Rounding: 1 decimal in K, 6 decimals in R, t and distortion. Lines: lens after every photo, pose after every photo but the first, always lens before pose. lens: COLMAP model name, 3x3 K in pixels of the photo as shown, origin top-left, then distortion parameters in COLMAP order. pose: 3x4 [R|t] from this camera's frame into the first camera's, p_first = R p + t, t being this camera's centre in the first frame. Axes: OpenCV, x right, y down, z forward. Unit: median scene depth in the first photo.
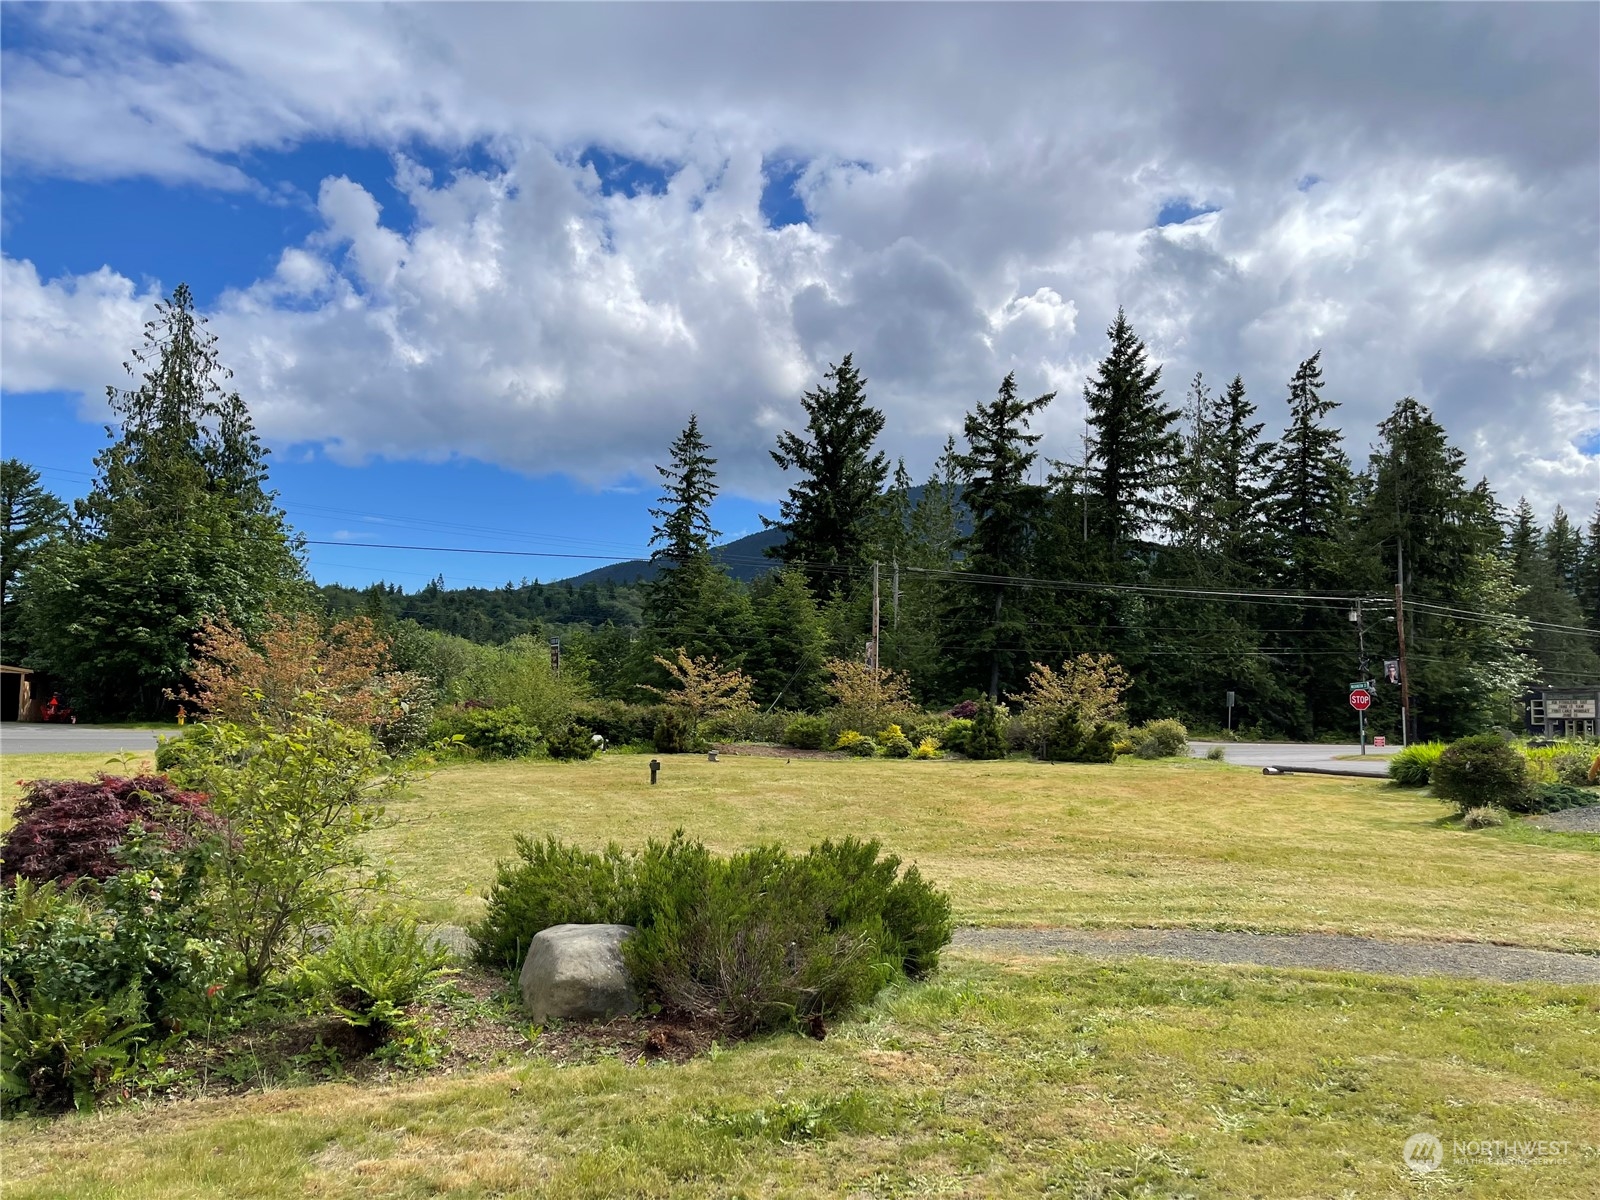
lens RADIAL K [[1202.5, 0, 787.0], [0, 1202.5, 619.5], [0, 0, 1]] dist [0.094159, -0.118853]
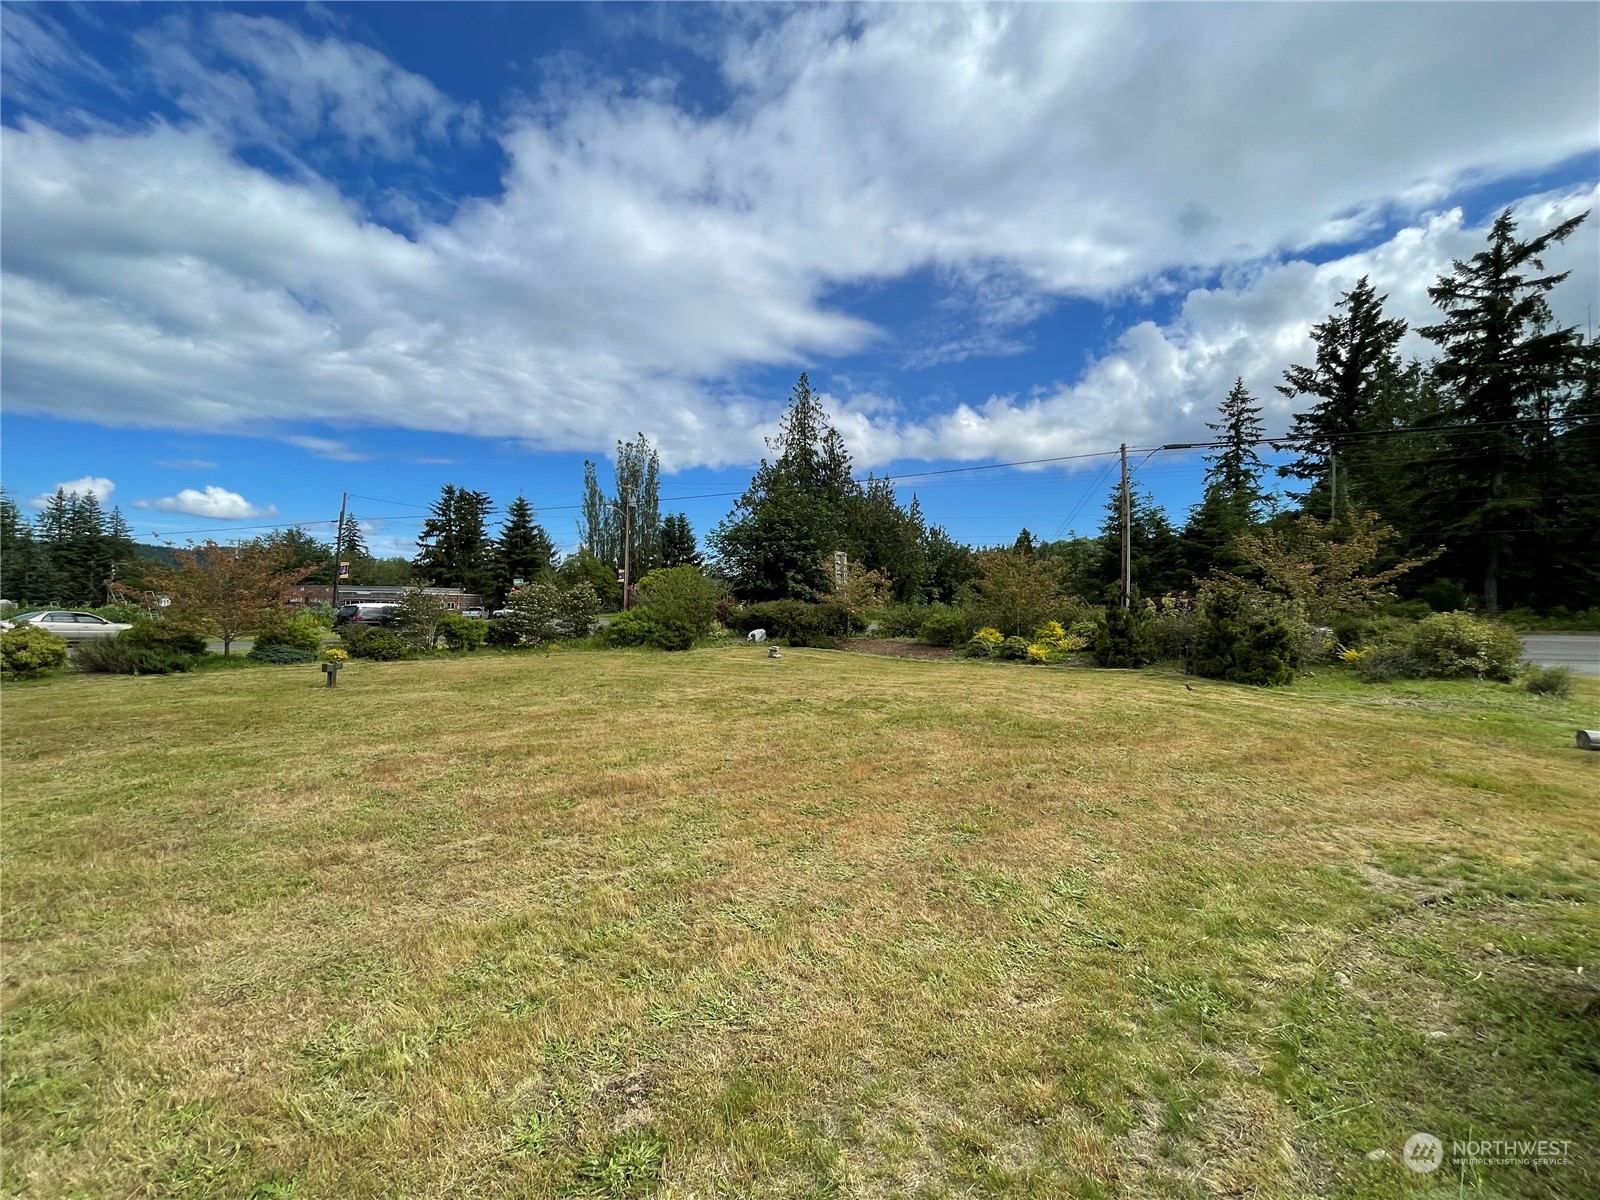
lens RADIAL K [[639.0, 0, 800.0], [0, 639.0, 600.0], [0, 0, 1]] dist [0.017661, -0.009567]
pose [[0.686020, -0.021244, -0.727273, 0.161740], [0.066181, 0.997252, 0.033297, 0.023665], [0.724567, -0.070974, 0.685540, 0.291506]]
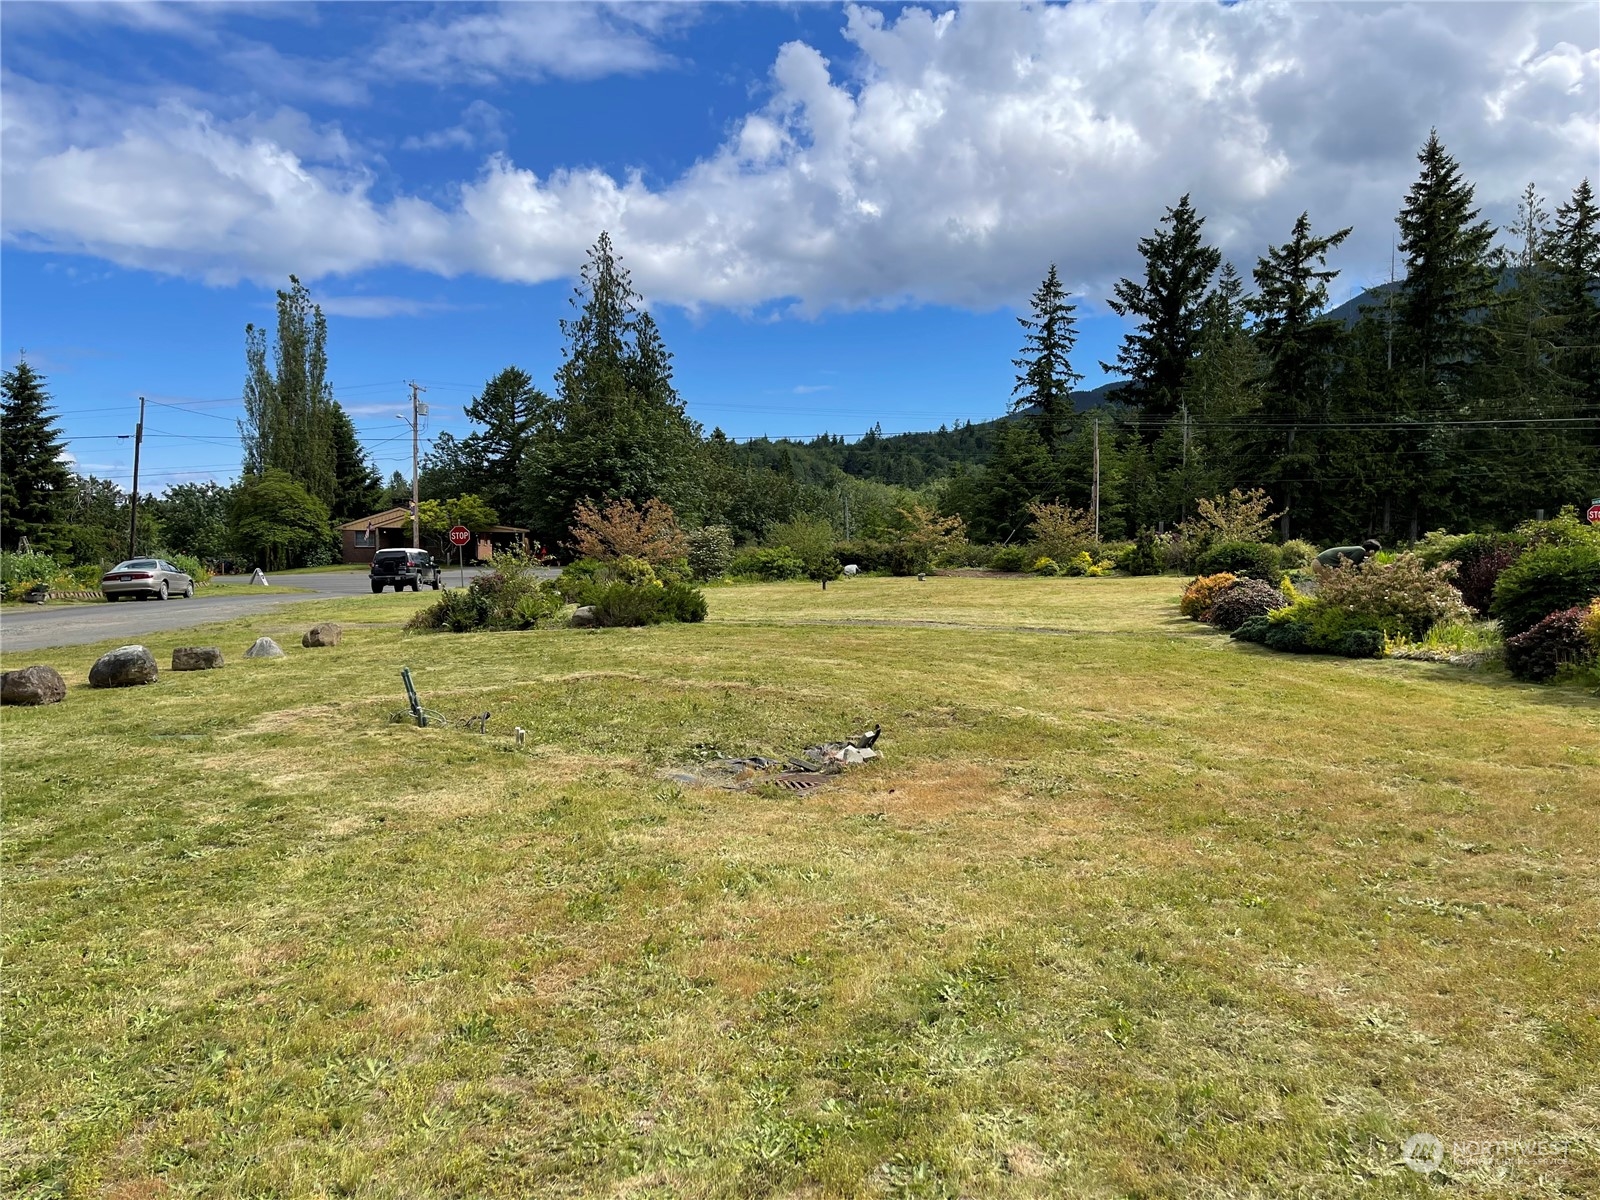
lens RADIAL K [[1204.3, 0, 791.1], [0, 1204.3, 619.2], [0, 0, 1]] dist [0.047303, -0.051662]
pose [[0.935625, -0.008397, -0.352896, 0.134300], [0.055182, 0.990905, 0.122726, -0.009262], [0.348656, -0.134299, 0.927579, -0.172162]]
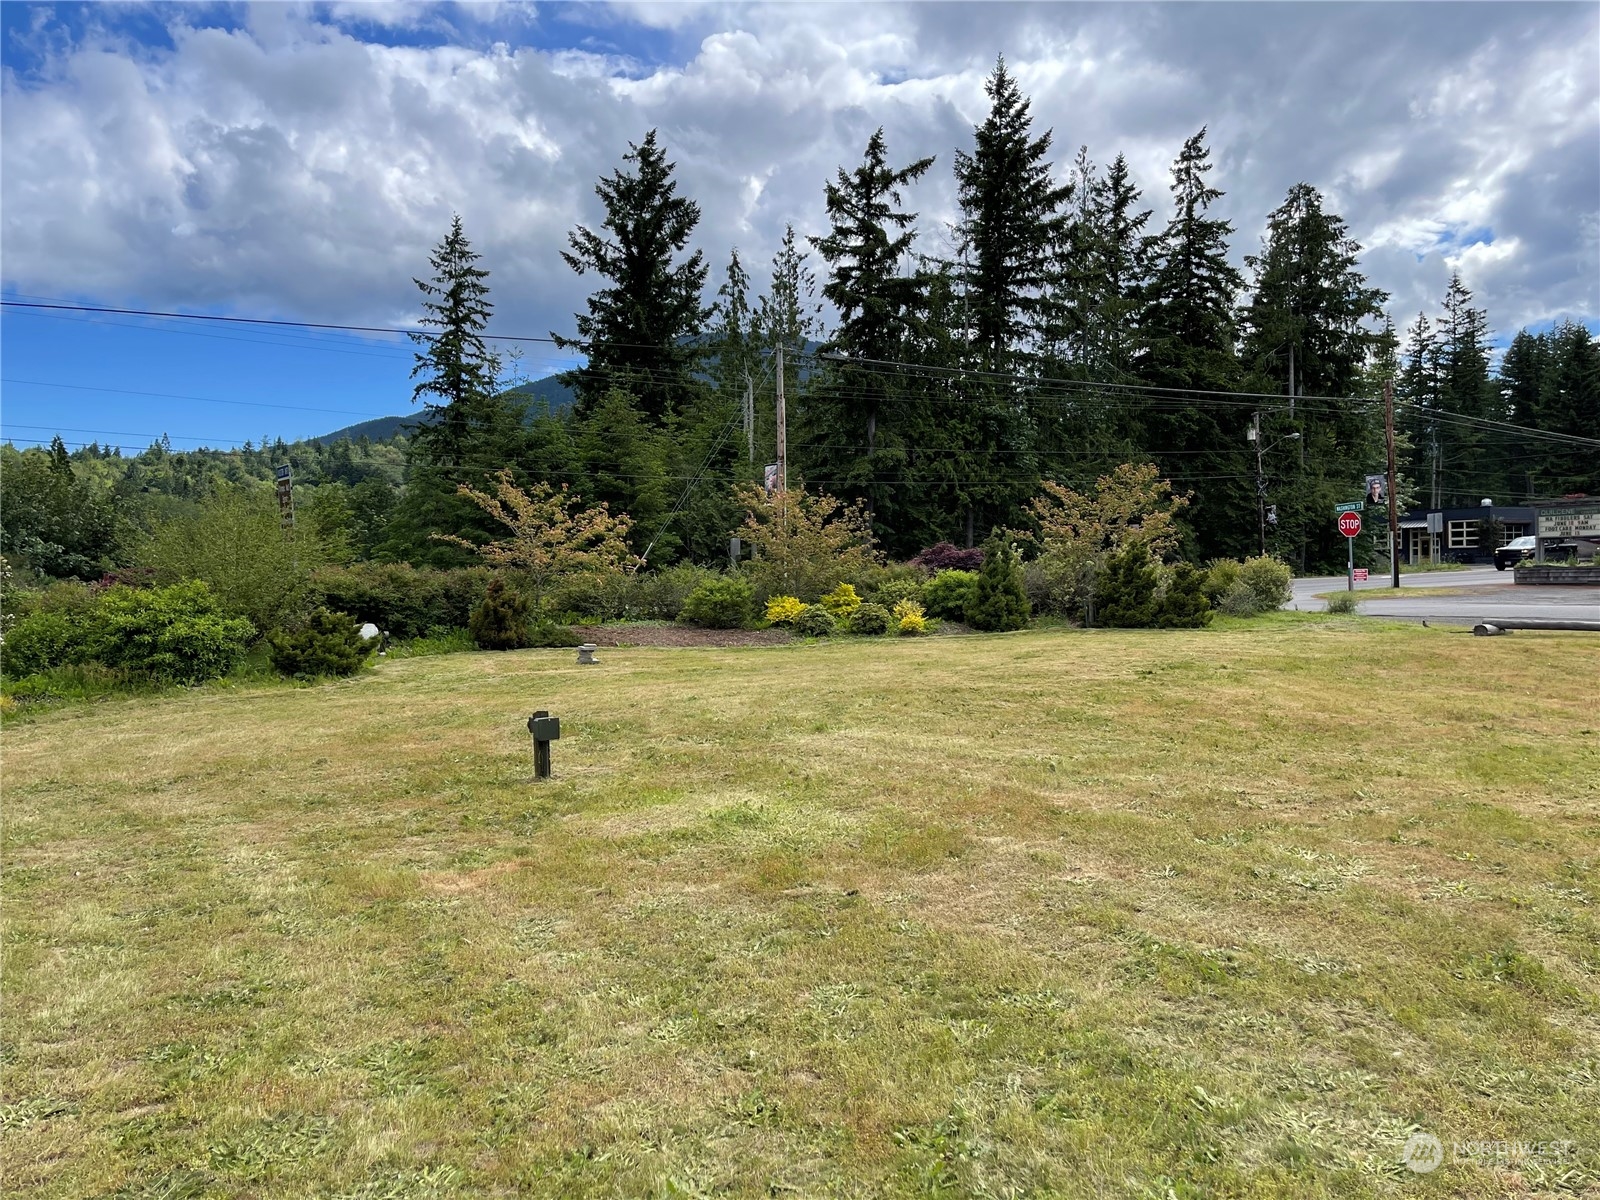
lens RADIAL K [[1204.3, 0, 791.1], [0, 1204.3, 619.2], [0, 0, 1]] dist [0.047303, -0.051662]
pose [[0.981753, -0.049328, 0.183651, -0.031931], [0.026905, 0.992086, 0.122642, 0.013935], [-0.188247, -0.115463, 0.975311, 0.196927]]
